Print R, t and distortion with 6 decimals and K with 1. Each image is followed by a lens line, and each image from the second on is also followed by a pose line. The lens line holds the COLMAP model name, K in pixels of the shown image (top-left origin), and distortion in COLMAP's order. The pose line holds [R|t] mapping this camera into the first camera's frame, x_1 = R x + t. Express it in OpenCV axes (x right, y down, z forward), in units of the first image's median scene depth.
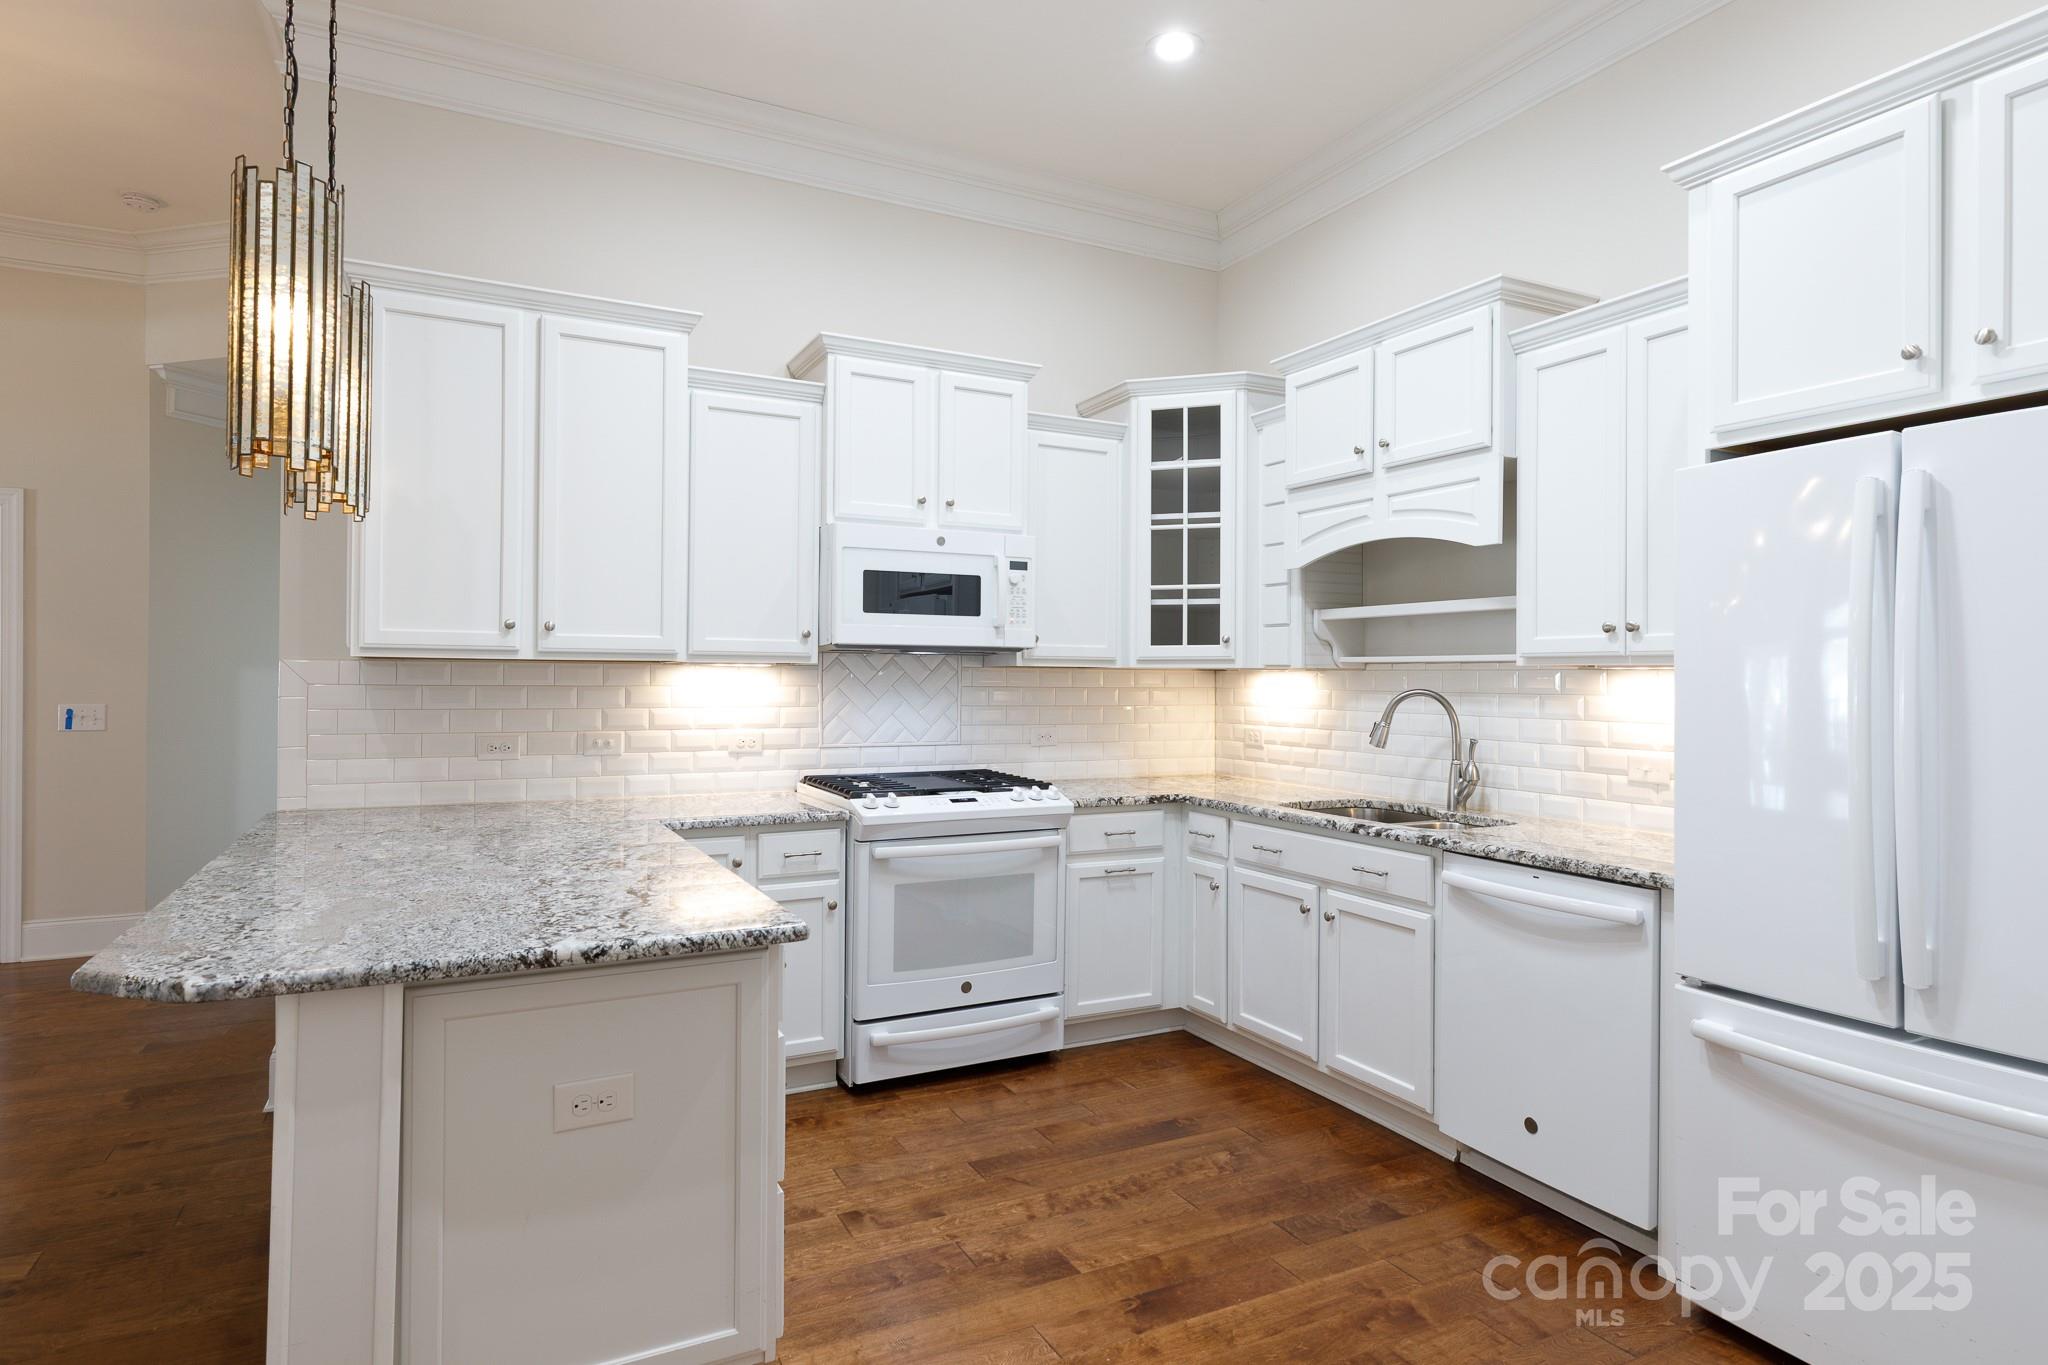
lens RADIAL K [[1128.9, 0, 1019.6], [0, 1128.9, 671.7], [0, 0, 1]] dist [-0.004748, 0.003591]
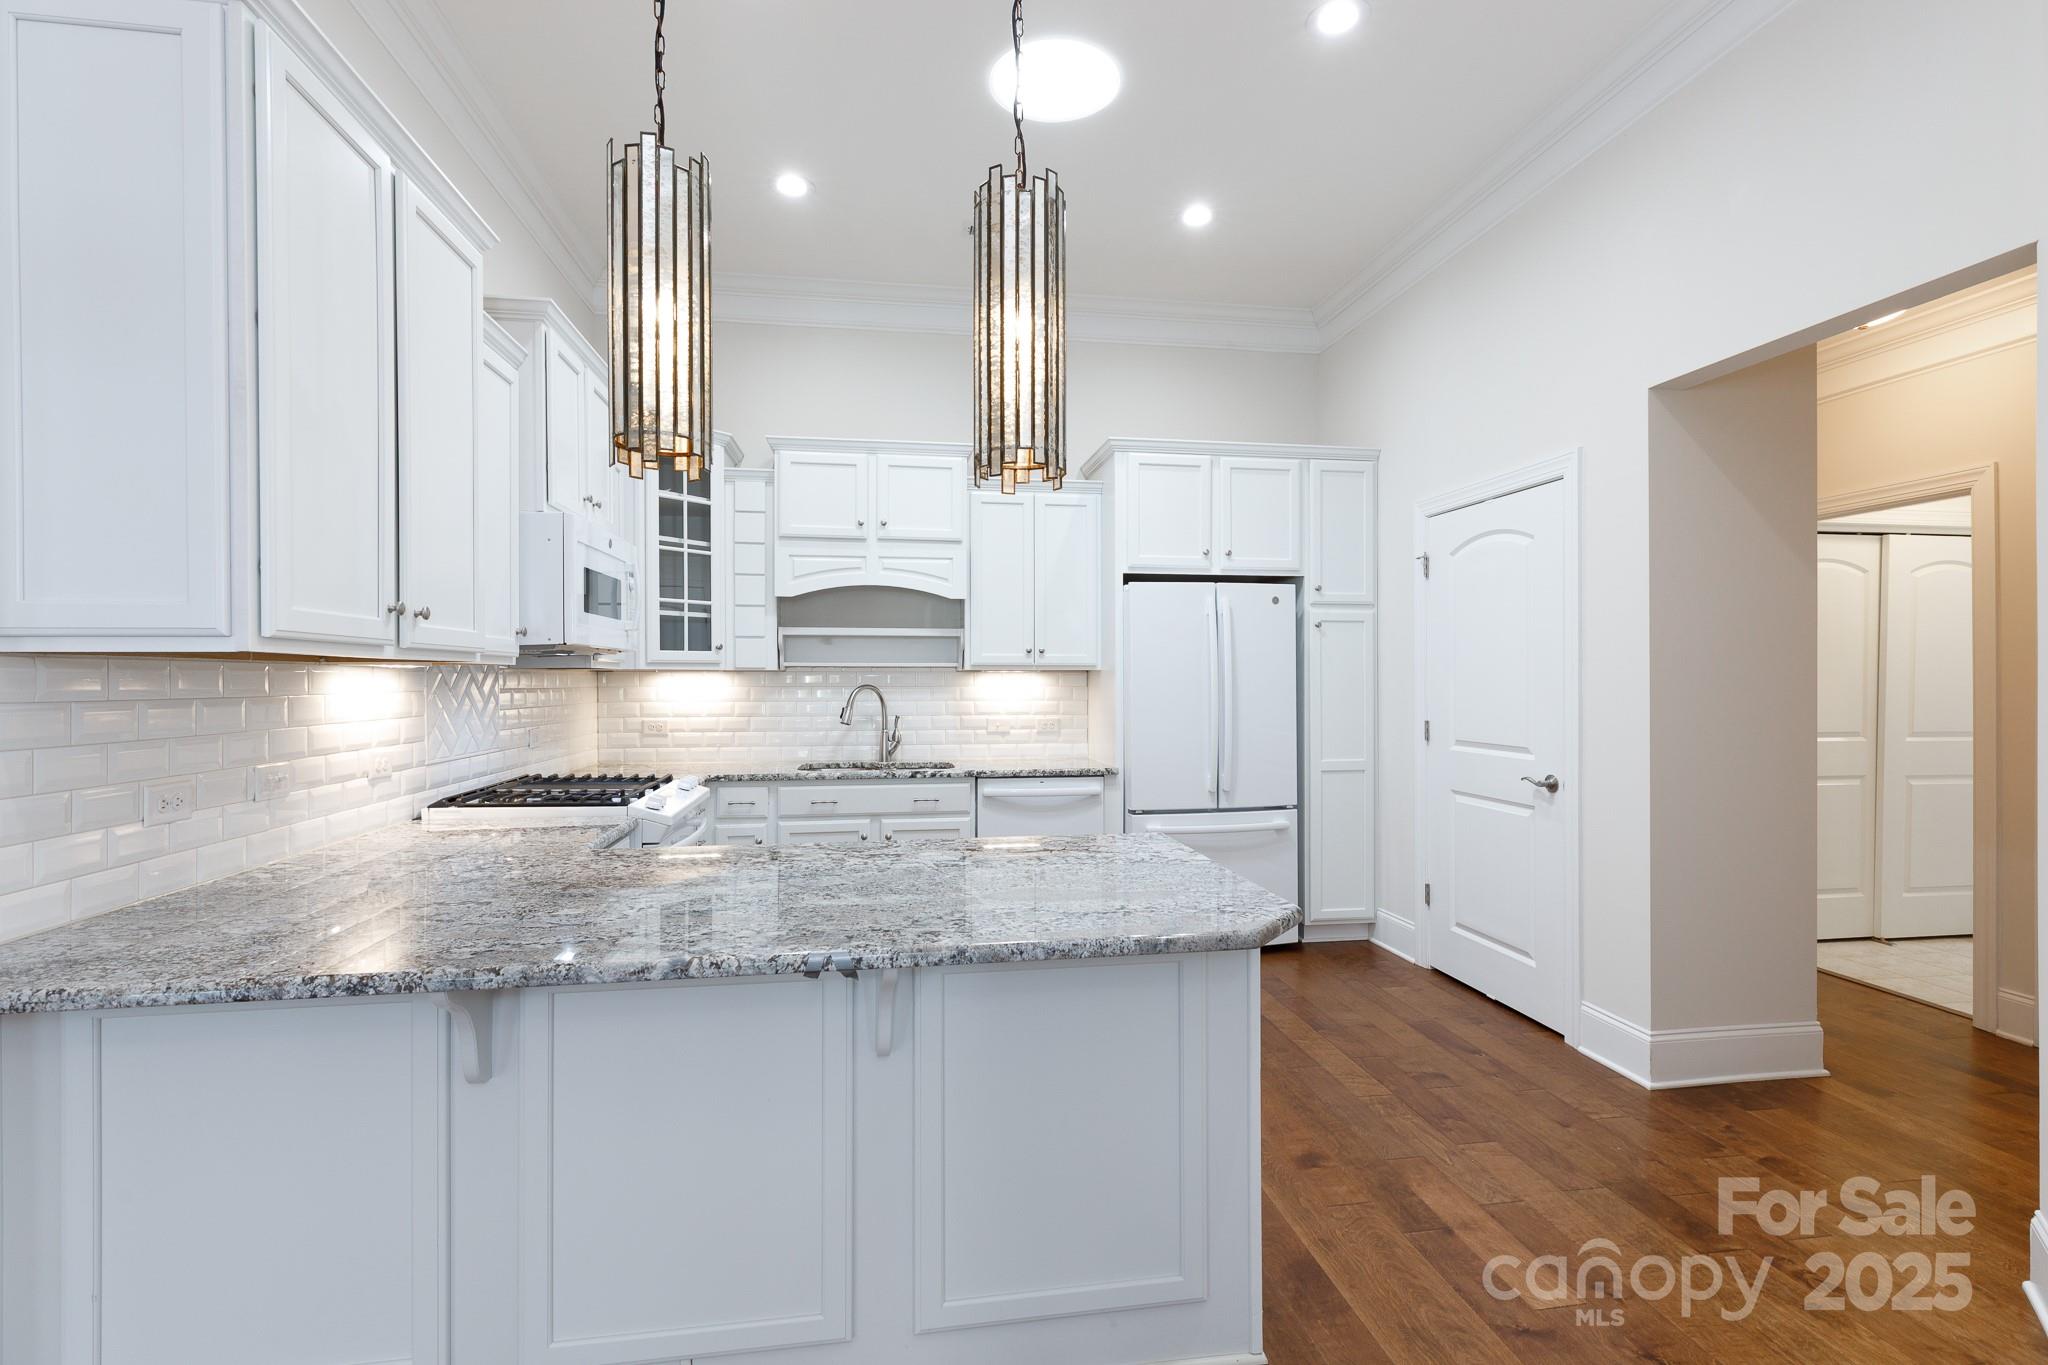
lens RADIAL K [[932.5, 0, 1034.1], [0, 932.5, 686.8], [0, 0, 1]] dist [0.009071, -0.000407]
pose [[0.295258, -0.015097, 0.955298, -0.762590], [-0.002803, 0.999857, 0.016668, -0.003167], [-0.955414, -0.007599, 0.295173, 0.402095]]
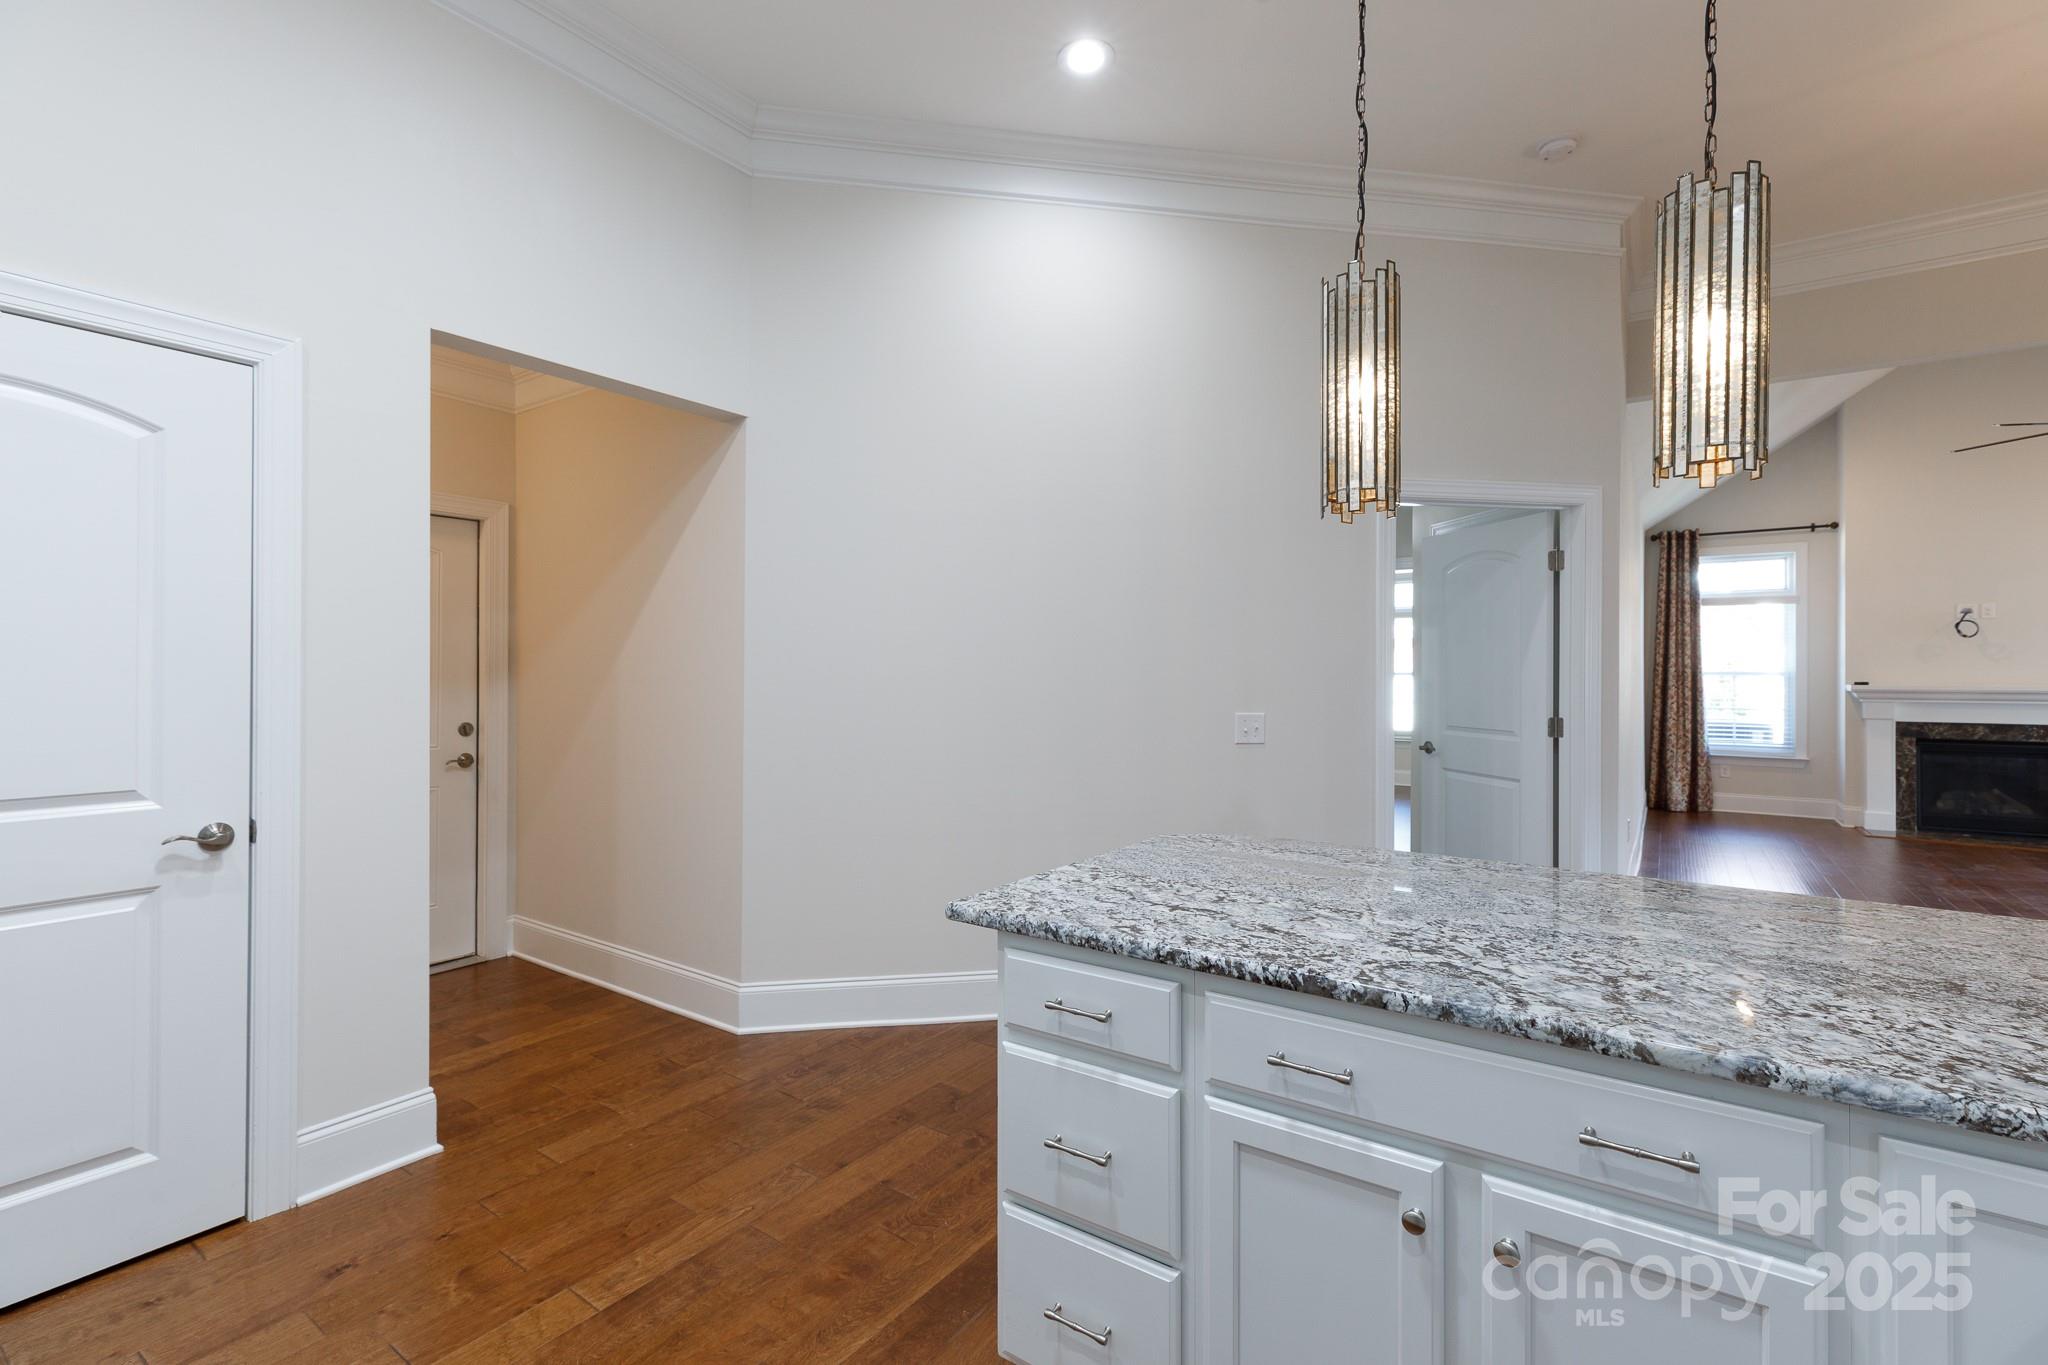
lens RADIAL K [[932.5, 0, 1021.0], [0, 932.5, 669.3], [0, 0, 1]] dist [0.009071, -0.000407]
pose [[-0.880094, -0.009333, -0.474708, 0.091610], [-0.005594, 0.999941, -0.009288, 0.003885], [0.474767, -0.005518, -0.880094, 0.932188]]
